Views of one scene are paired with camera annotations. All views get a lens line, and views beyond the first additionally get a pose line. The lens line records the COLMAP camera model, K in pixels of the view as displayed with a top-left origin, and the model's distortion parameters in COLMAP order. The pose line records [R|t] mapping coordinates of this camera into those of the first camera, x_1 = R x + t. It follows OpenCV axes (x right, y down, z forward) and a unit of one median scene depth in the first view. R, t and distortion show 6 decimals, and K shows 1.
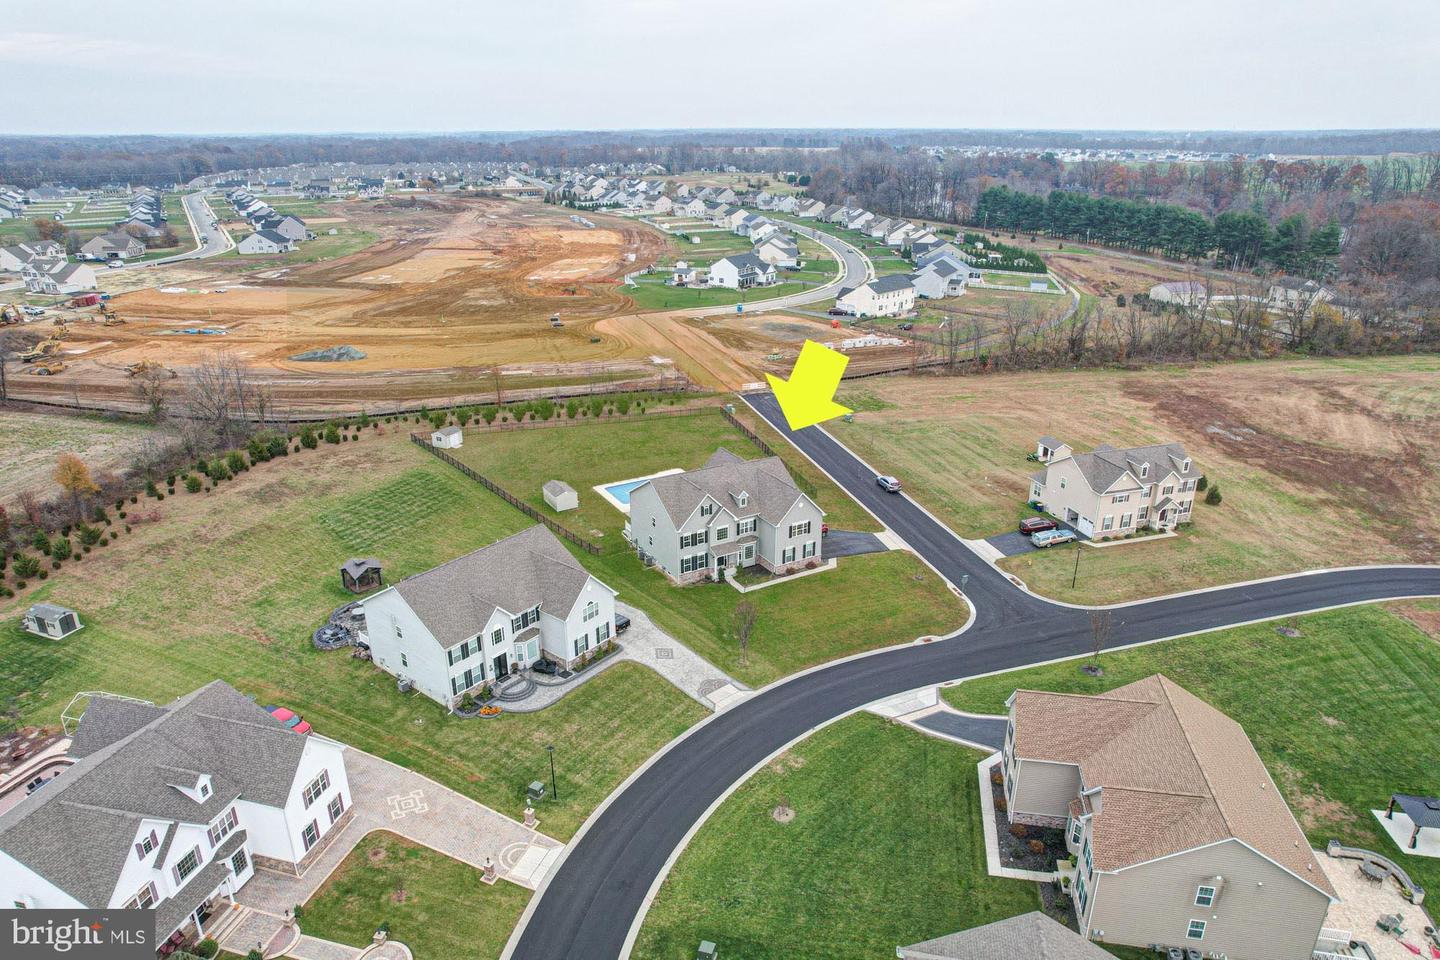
lens RADIAL K [[922.6, 0, 714.5], [0, 922.6, 495.9], [0, 0, 1]] dist [-0.080129, 0.073164]
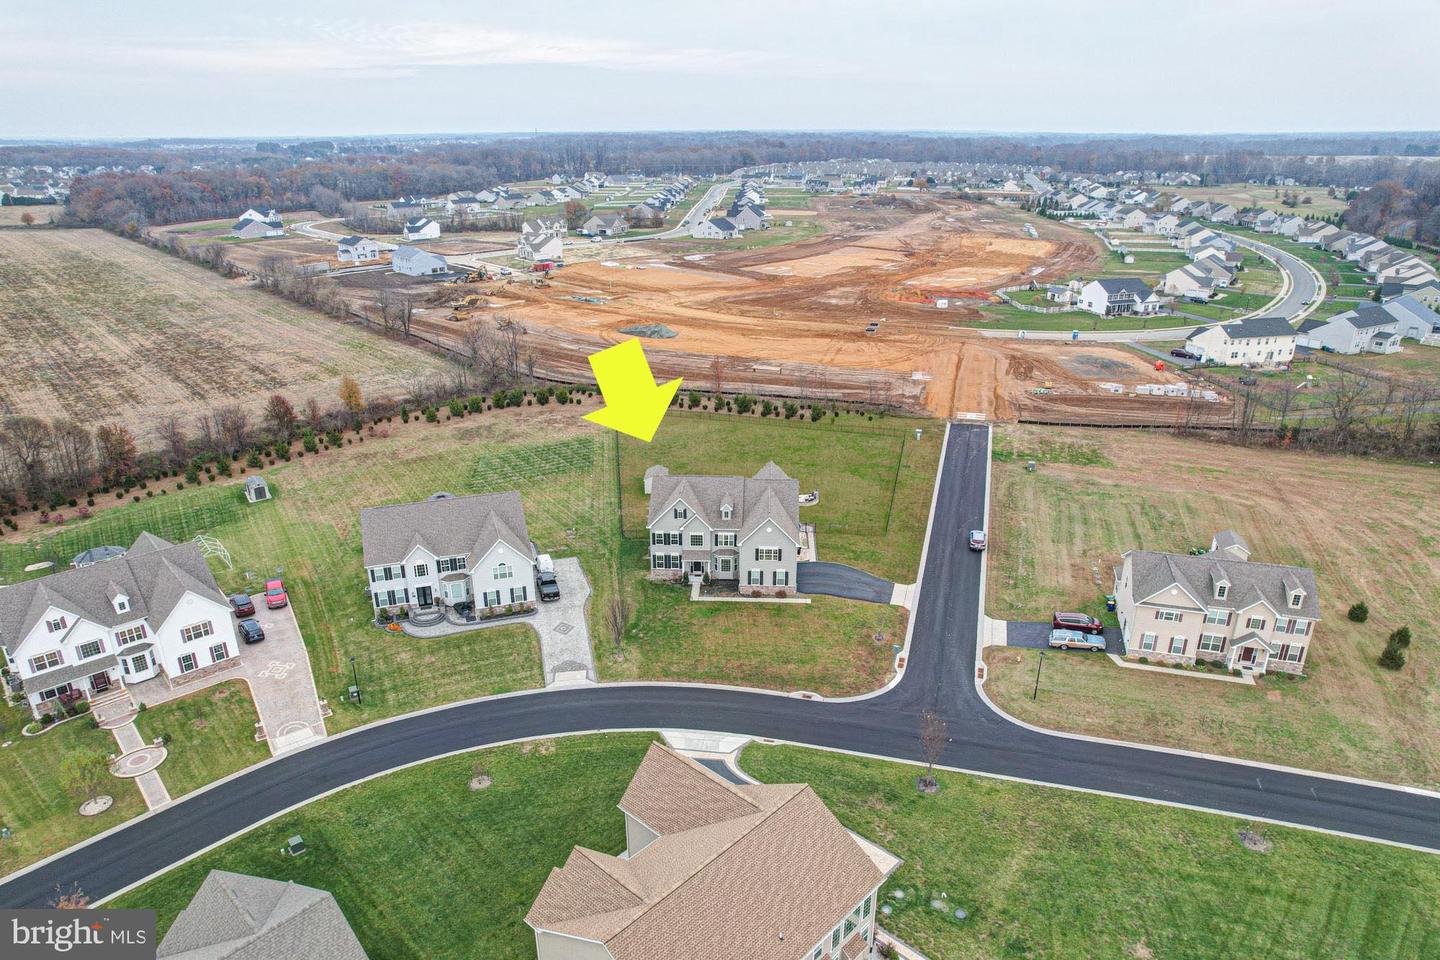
lens RADIAL K [[922.6, 0, 714.5], [0, 922.6, 495.9], [0, 0, 1]] dist [-0.080129, 0.073164]
pose [[0.840419, 0.202317, -0.502756, 0.486007], [-0.202122, 0.977781, 0.055602, -0.062392], [0.502834, 0.054889, 0.862638, 0.114895]]
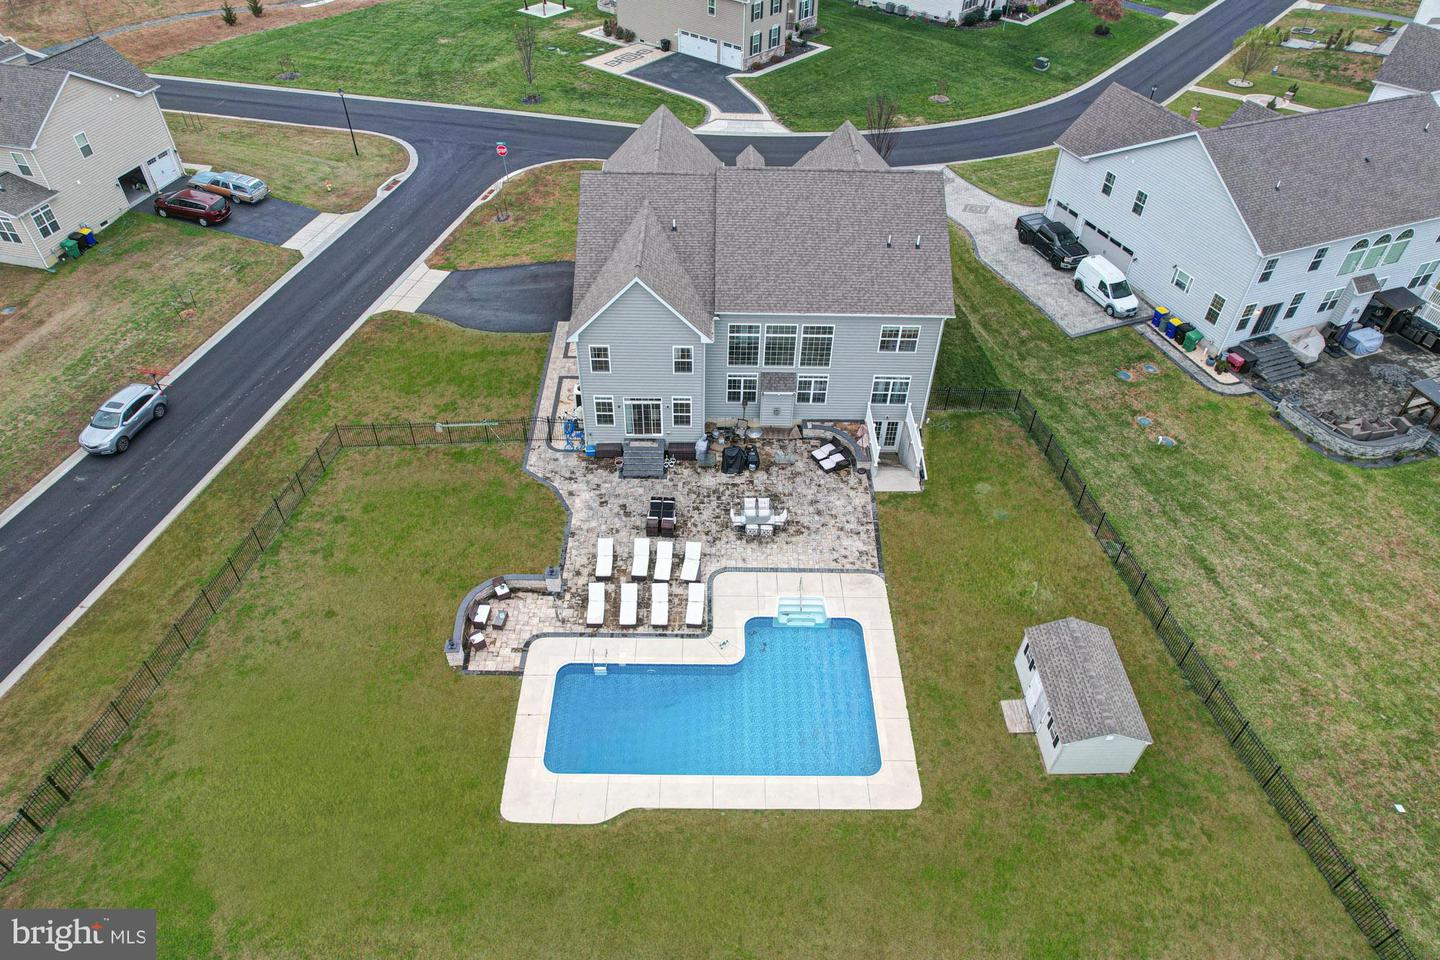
lens RADIAL K [[922.6, 0, 714.5], [0, 922.6, 495.9], [0, 0, 1]] dist [-0.080129, 0.073164]
pose [[-0.868677, -0.344135, 0.356330, -0.167266], [0.175205, 0.459387, 0.870785, -0.308954], [-0.463361, 0.818862, -0.338765, 1.215899]]
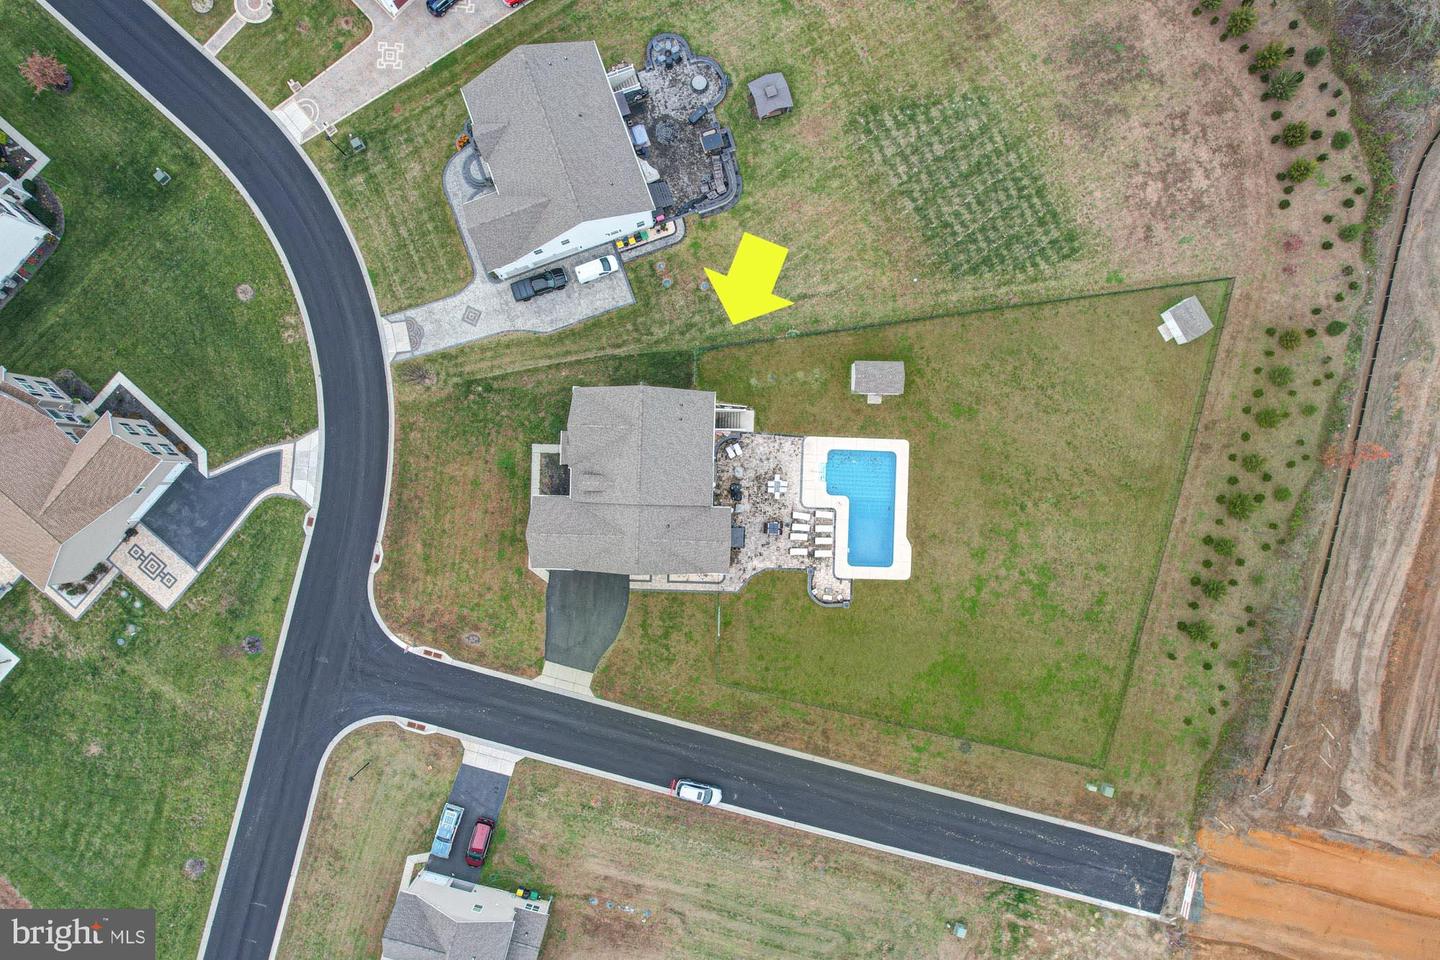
lens RADIAL K [[922.6, 0, 714.5], [0, 922.6, 495.9], [0, 0, 1]] dist [-0.080129, 0.073164]
pose [[-0.521569, 0.853169, 0.008324, -0.026074], [-0.330161, -0.210815, 0.920082, -0.740774], [0.786740, 0.477138, 0.391638, 0.722576]]
